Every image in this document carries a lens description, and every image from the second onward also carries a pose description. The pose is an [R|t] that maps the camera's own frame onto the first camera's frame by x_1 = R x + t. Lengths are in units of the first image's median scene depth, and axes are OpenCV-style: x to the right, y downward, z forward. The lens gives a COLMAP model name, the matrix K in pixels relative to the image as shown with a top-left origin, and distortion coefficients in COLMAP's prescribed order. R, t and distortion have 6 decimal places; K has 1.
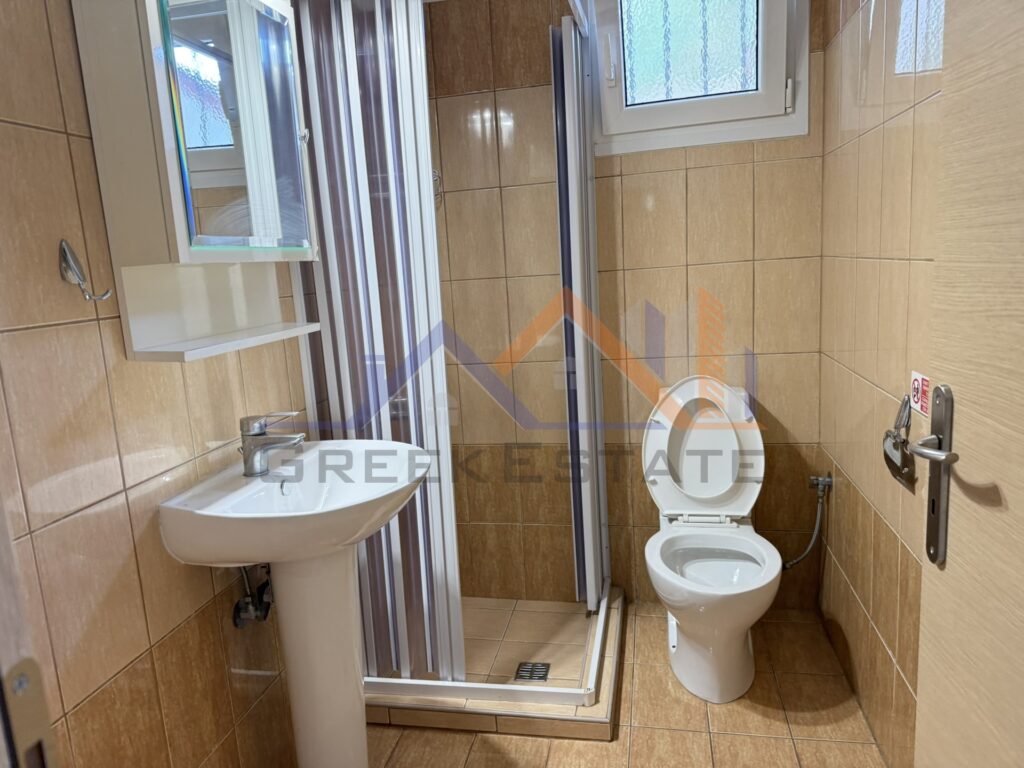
lens RADIAL K [[720.3, 0, 476.9], [0, 720.3, 378.9], [0, 0, 1]] dist [0.068027, -0.057907]
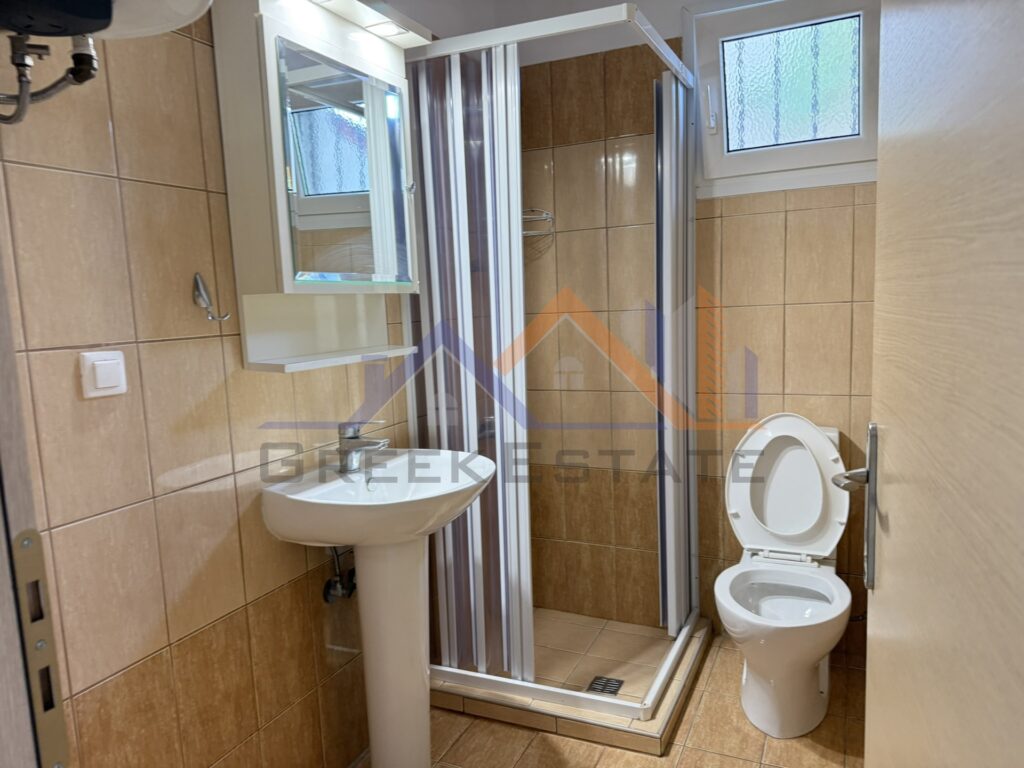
lens RADIAL K [[718.2, 0, 510.3], [0, 718.2, 383.9], [0, 0, 1]] dist [0.094250, -0.099563]
pose [[0.978098, 0.049652, -0.202138, 0.151425], [-0.056683, 0.997967, -0.029141, 0.006682], [0.200280, 0.039961, 0.978923, -0.085259]]
